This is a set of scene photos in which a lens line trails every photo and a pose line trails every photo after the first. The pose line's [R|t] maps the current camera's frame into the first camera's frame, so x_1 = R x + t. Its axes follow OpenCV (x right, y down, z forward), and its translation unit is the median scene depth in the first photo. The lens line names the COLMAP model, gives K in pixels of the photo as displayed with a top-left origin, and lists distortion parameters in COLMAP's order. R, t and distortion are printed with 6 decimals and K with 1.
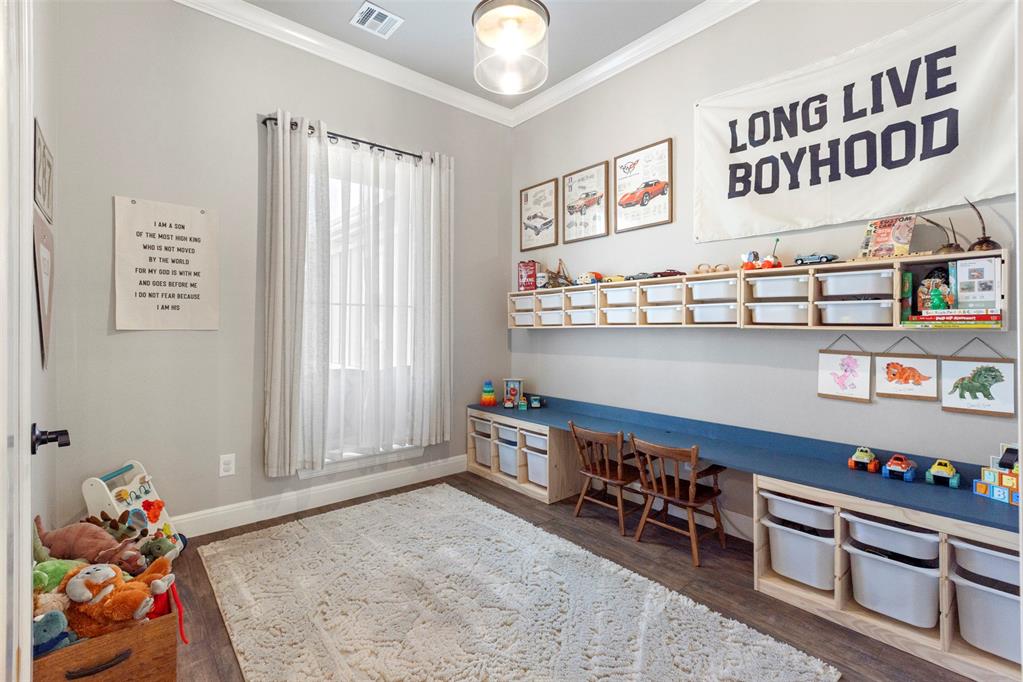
lens RADIAL K [[461.2, 0, 510.1], [0, 461.2, 327.6], [0, 0, 1]] dist [0.000417, -0.000483]
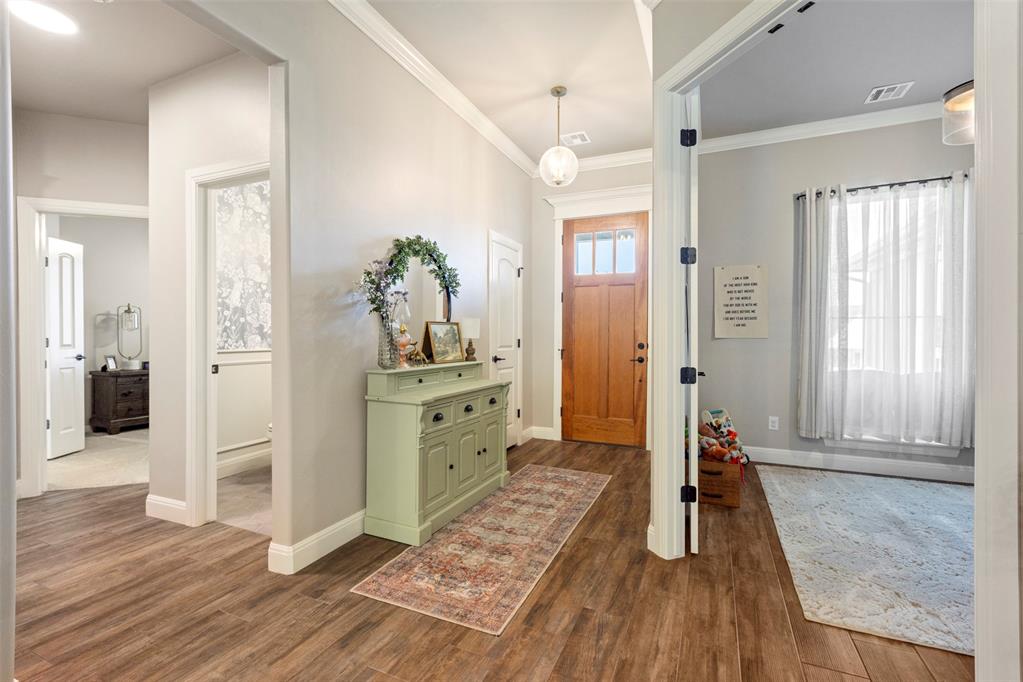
lens RADIAL K [[462.0, 0, 506.0], [0, 462.0, 339.9], [0, 0, 1]] dist [-0.000084, -0.000188]
pose [[0.434197, 0.003580, -0.900811, 0.415011], [0.003894, 0.999975, 0.005851, -0.001205], [0.900810, -0.006049, 0.434172, -0.513746]]
